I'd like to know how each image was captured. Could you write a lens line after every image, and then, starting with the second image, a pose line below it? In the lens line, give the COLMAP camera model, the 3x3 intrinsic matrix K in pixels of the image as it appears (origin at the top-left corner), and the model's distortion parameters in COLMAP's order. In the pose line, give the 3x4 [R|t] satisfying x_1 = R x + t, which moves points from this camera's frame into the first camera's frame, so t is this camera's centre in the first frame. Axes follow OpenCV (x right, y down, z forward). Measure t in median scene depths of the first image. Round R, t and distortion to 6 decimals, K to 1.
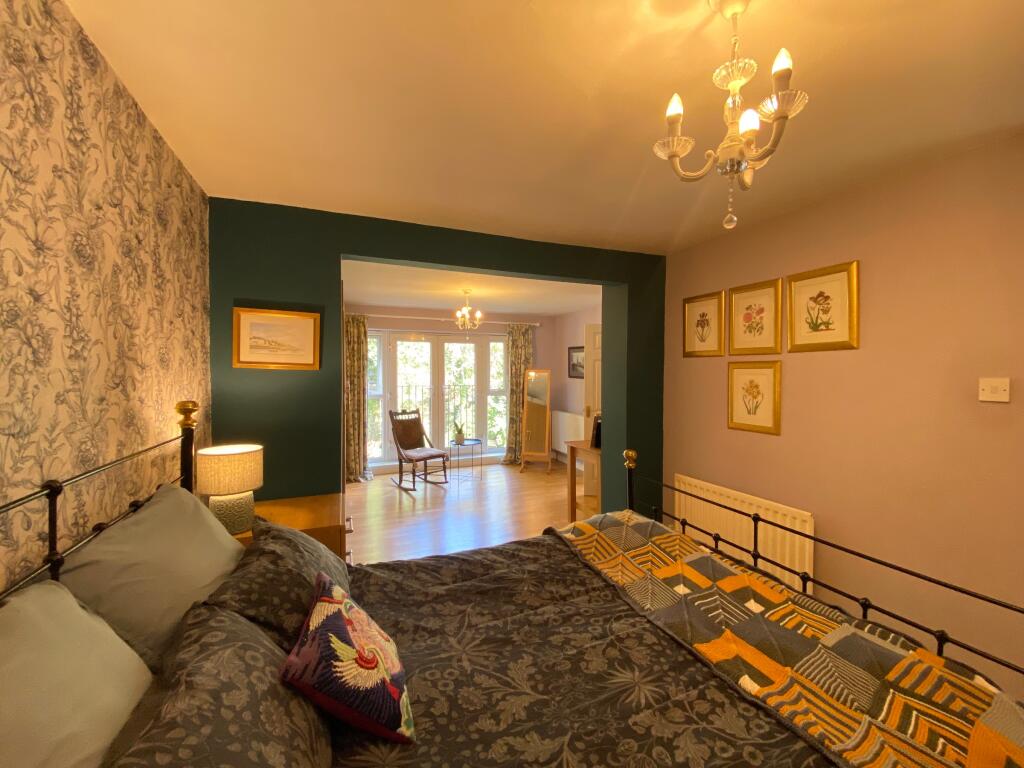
lens RADIAL K [[415.6, 0, 508.3], [0, 415.6, 381.1], [0, 0, 1]] dist [0.033342, -0.030102]
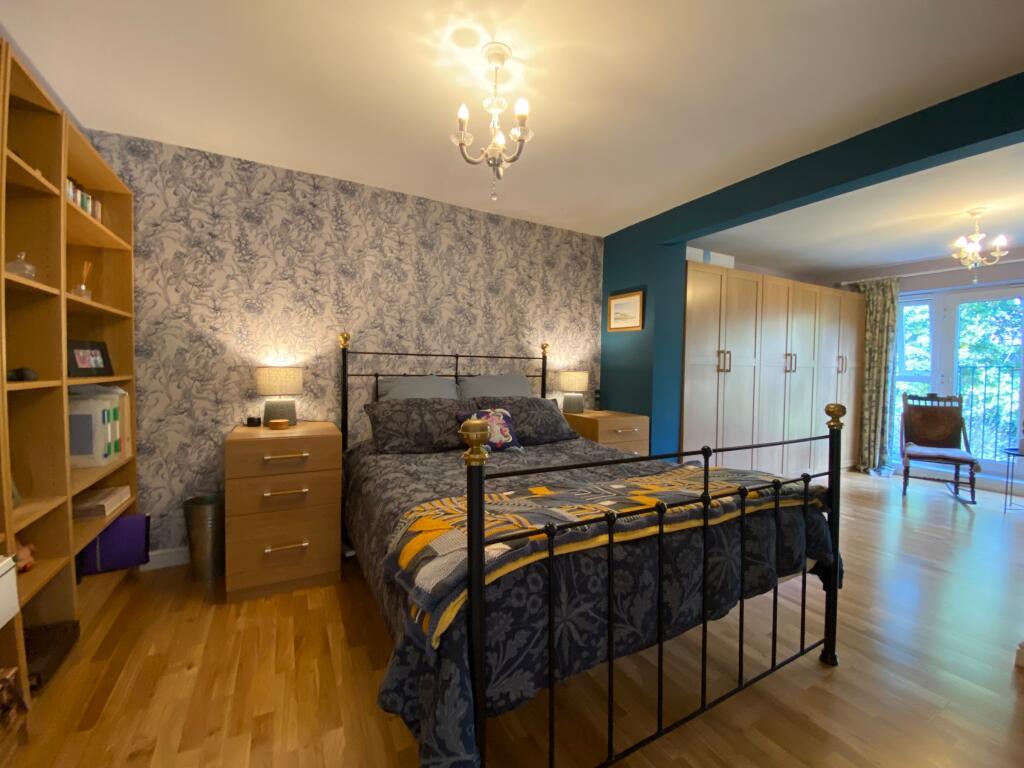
lens RADIAL K [[415.6, 0, 508.3], [0, 415.6, 381.1], [0, 0, 1]] dist [0.033342, -0.030102]
pose [[0.103060, 0.023979, -0.994386, 1.004366], [-0.038331, 0.999063, 0.020119, 0.148615], [0.993936, 0.036042, 0.103882, 0.411770]]
